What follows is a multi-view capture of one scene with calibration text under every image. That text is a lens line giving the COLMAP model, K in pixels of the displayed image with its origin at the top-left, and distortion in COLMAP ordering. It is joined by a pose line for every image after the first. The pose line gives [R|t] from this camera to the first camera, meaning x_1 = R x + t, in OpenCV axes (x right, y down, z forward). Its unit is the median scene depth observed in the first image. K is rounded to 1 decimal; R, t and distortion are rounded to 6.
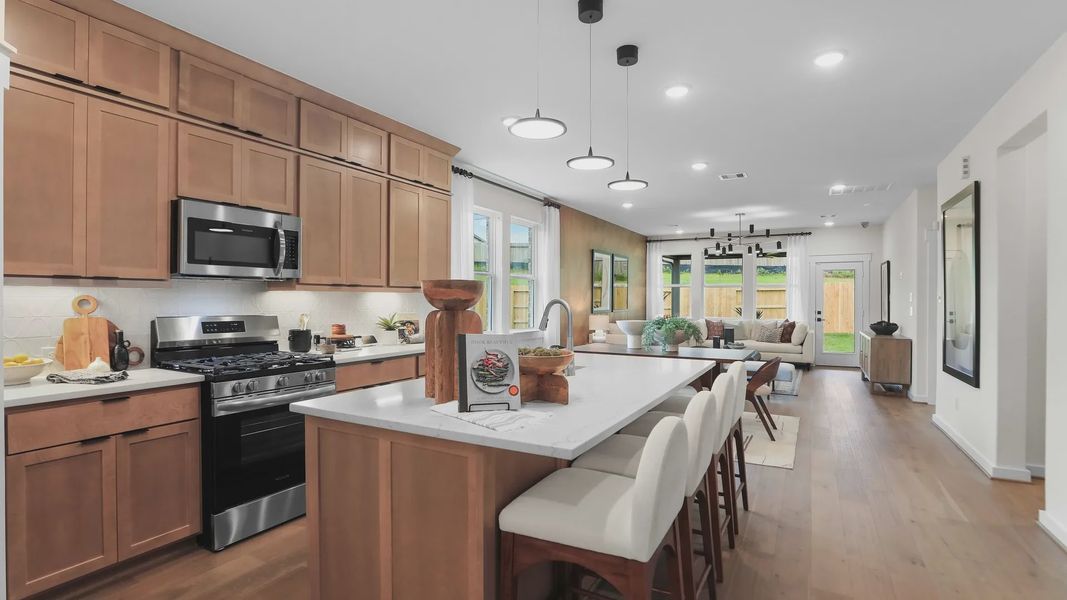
lens RADIAL K [[497.6, 0, 543.6], [0, 497.6, 298.4], [0, 0, 1]] dist [-0.025645, 0.003531]
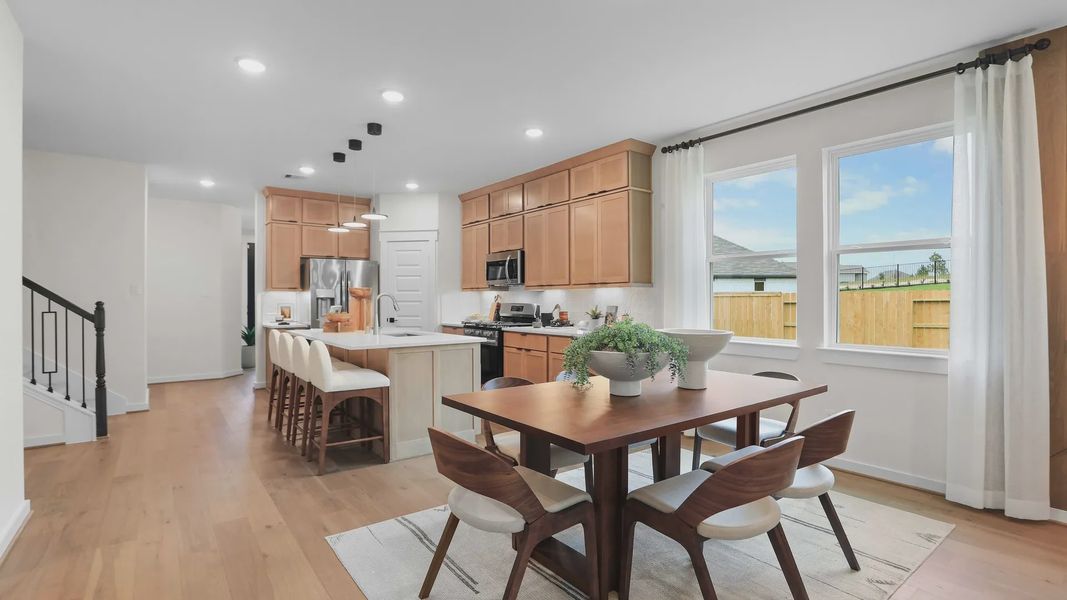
lens RADIAL K [[497.6, 0, 540.6], [0, 497.6, 297.4], [0, 0, 1]] dist [-0.025645, 0.003531]
pose [[-0.392213, 0.005283, -0.919859, 0.422365], [0.010703, 0.999942, 0.001180, 0.003288], [0.919812, -0.009382, -0.392247, 0.643692]]
